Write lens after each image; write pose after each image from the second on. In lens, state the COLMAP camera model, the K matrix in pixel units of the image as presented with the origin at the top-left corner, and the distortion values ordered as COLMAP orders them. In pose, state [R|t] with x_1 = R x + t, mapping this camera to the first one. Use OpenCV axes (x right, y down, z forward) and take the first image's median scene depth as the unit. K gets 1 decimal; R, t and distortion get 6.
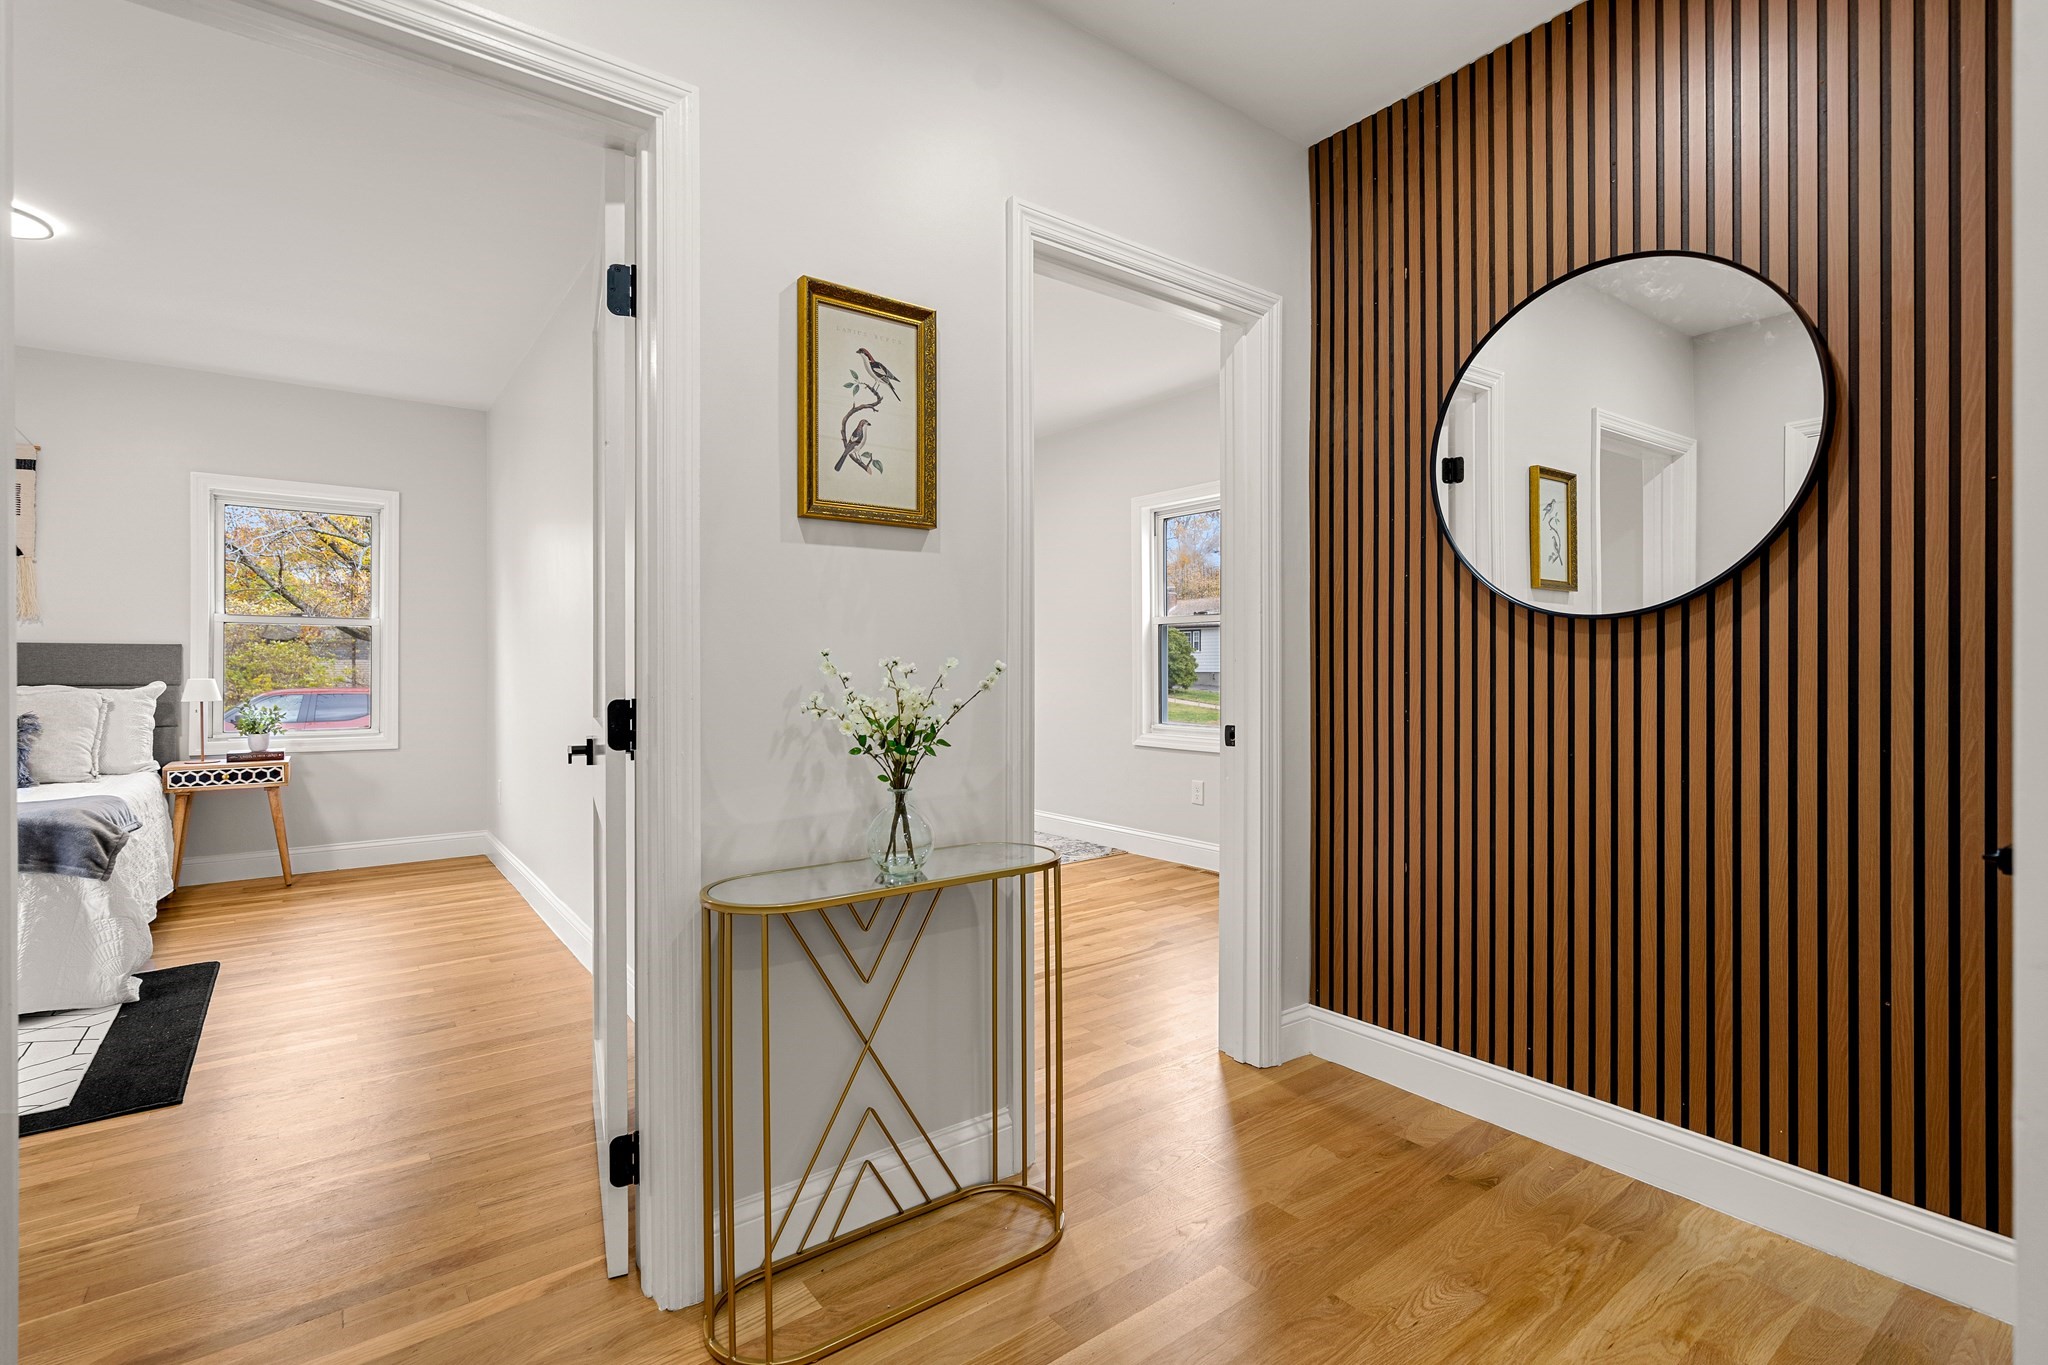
lens RADIAL K [[951.8, 0, 1023.2], [0, 951.8, 662.2], [0, 0, 1]] dist [-0.001200, 0.000131]
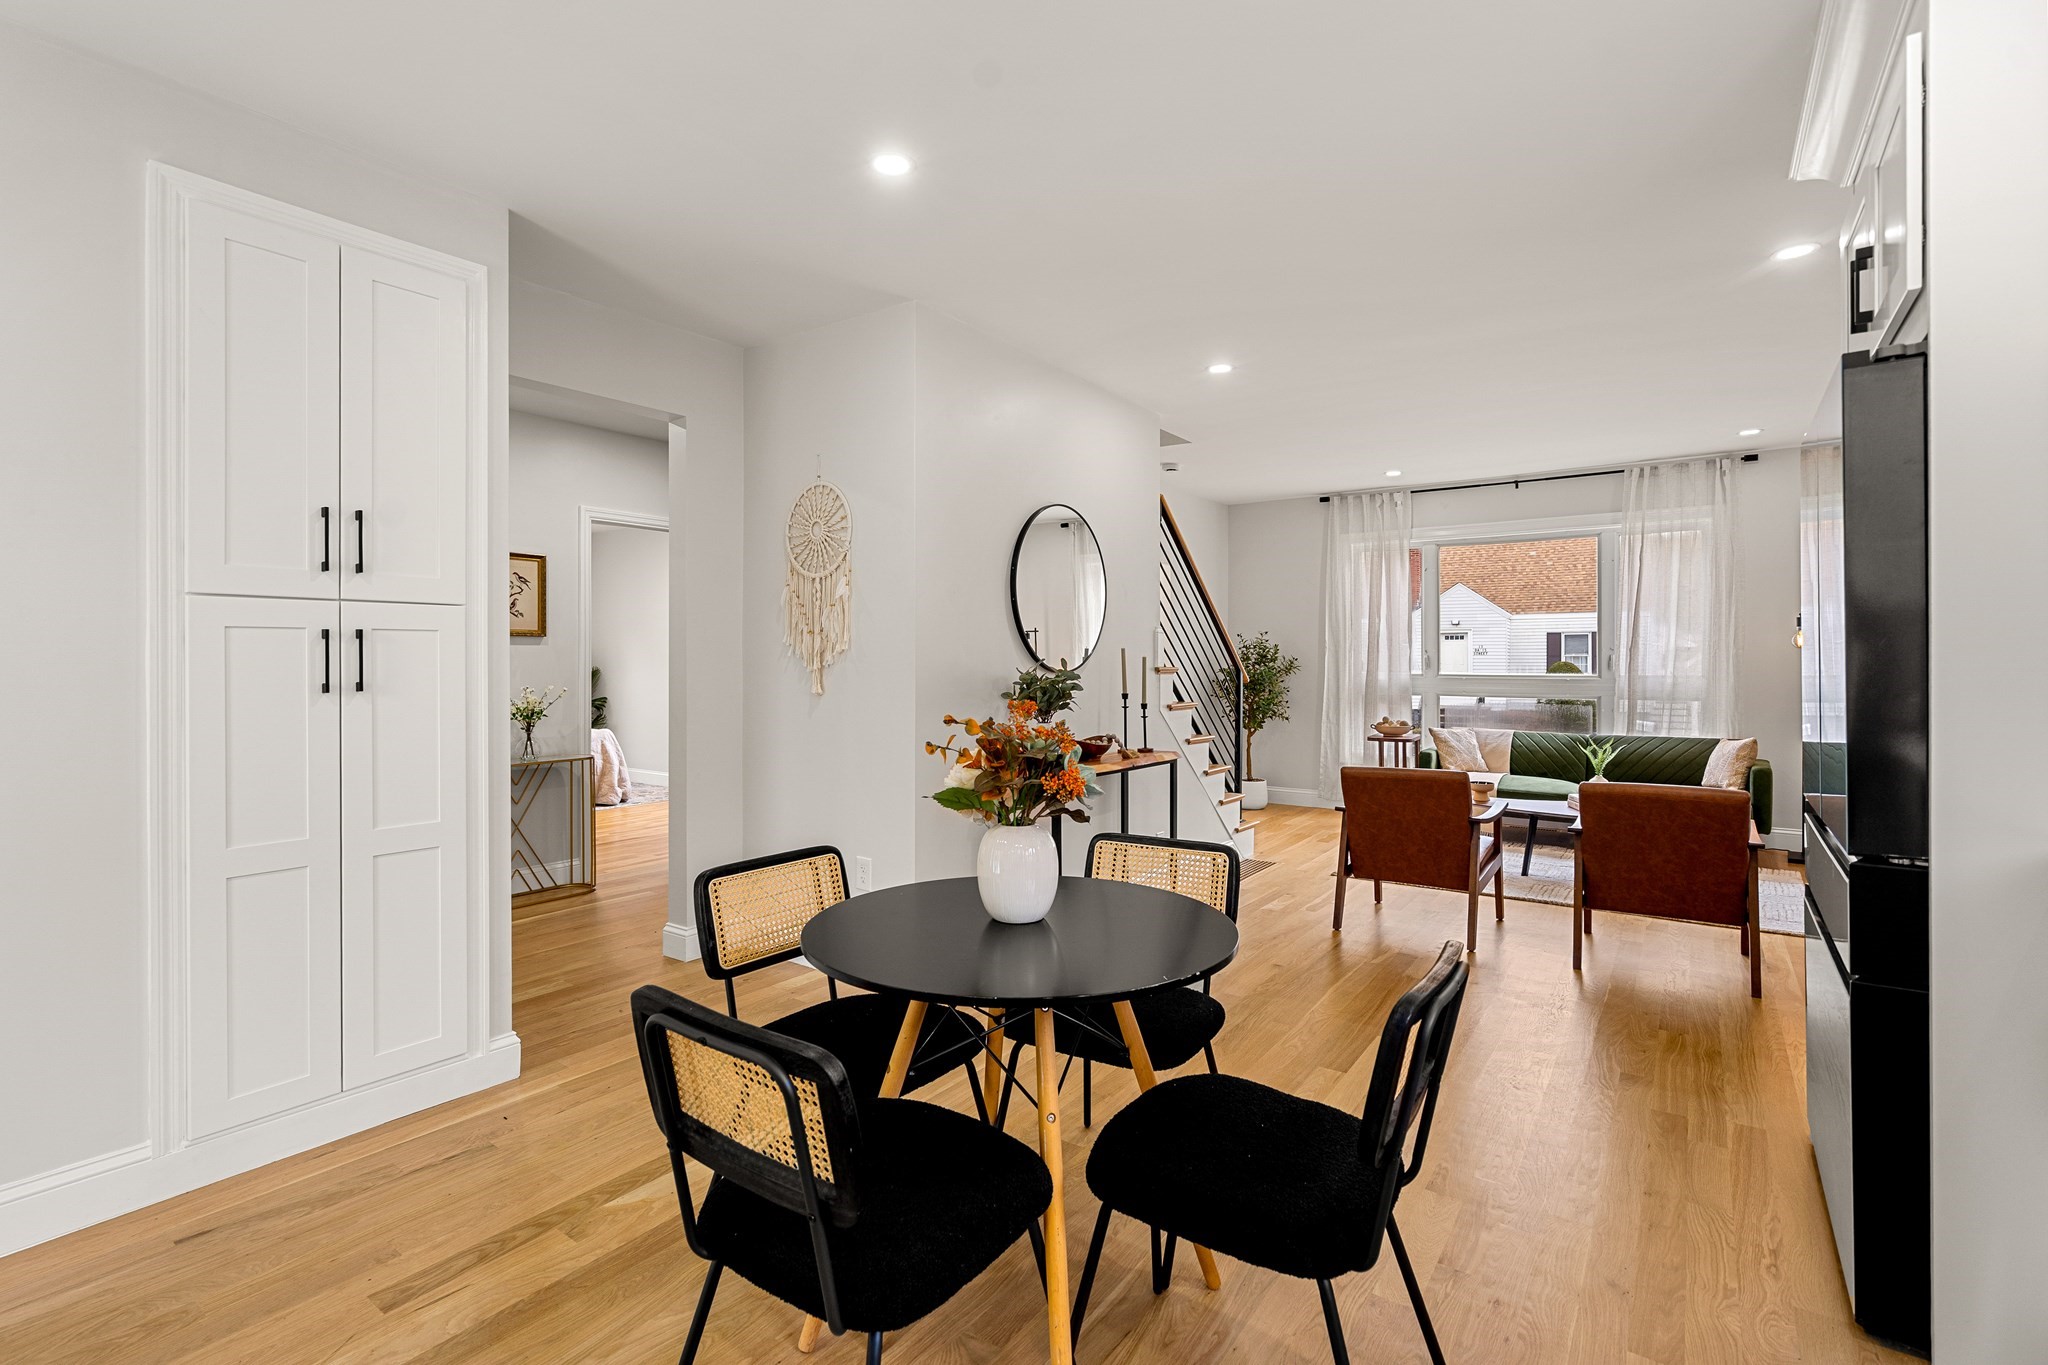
lens RADIAL K [[942.6, 0, 1022.5], [0, 942.6, 663.8], [0, 0, 1]] dist [-0.000147, 0.000292]
pose [[0.954496, 0.000703, 0.298222, 0.394227], [-0.001782, 0.999993, 0.003349, -0.076102], [-0.298218, -0.003728, 0.954491, -1.918558]]
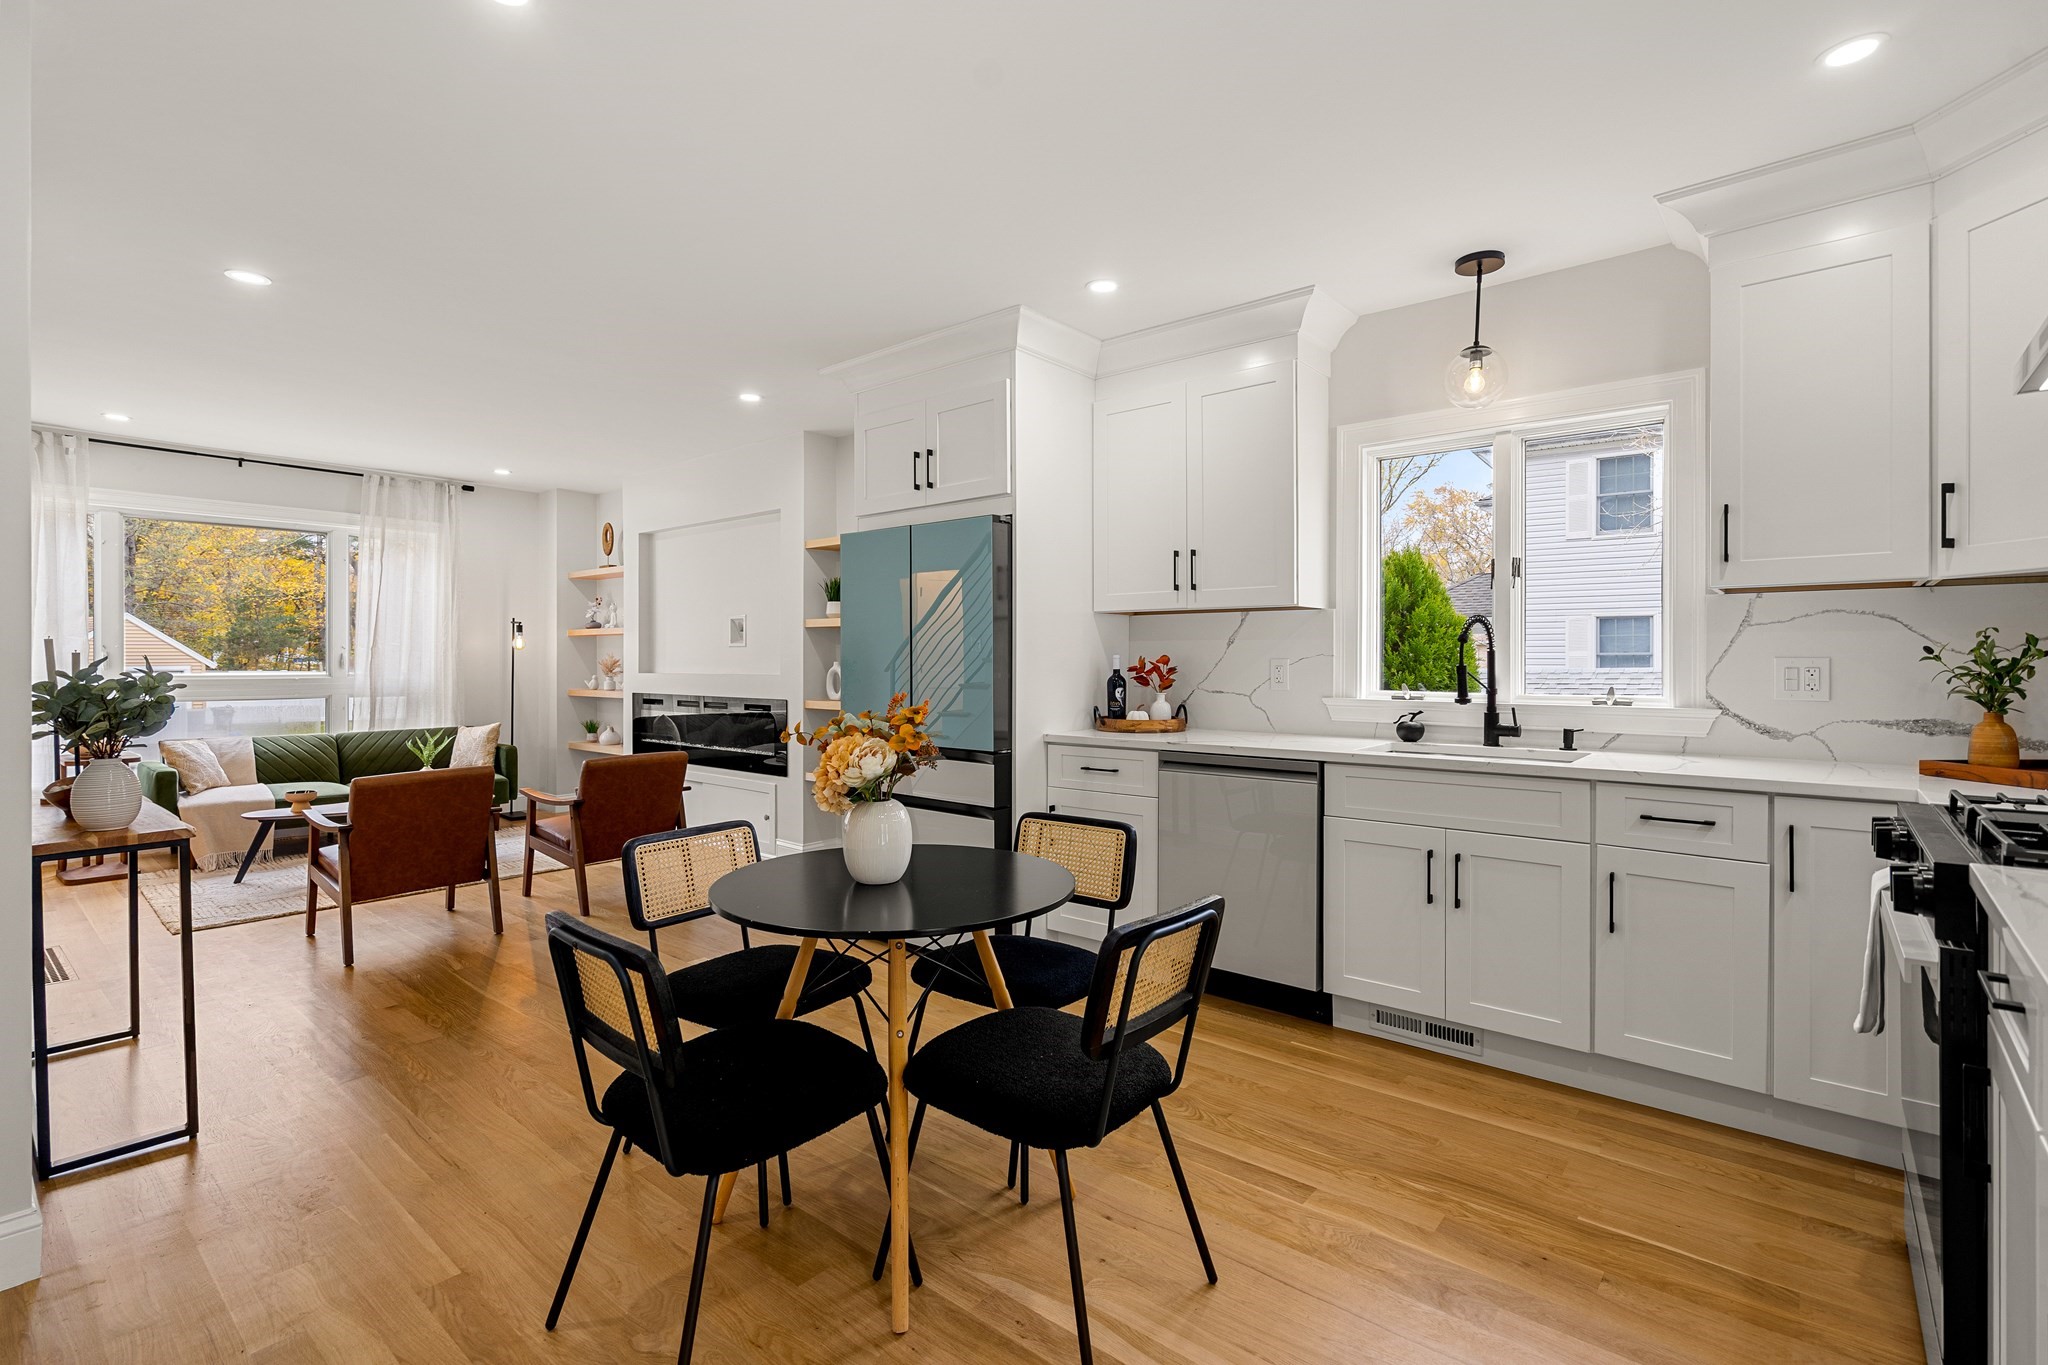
lens RADIAL K [[939.9, 0, 1006.8], [0, 939.9, 660.8], [0, 0, 1]] dist [-0.000546, 0.000320]
pose [[-0.215835, 0.000602, 0.976430, -0.462077], [-0.001887, 0.999998, -0.001034, -0.074111], [-0.976428, -0.002066, -0.215834, -0.893221]]
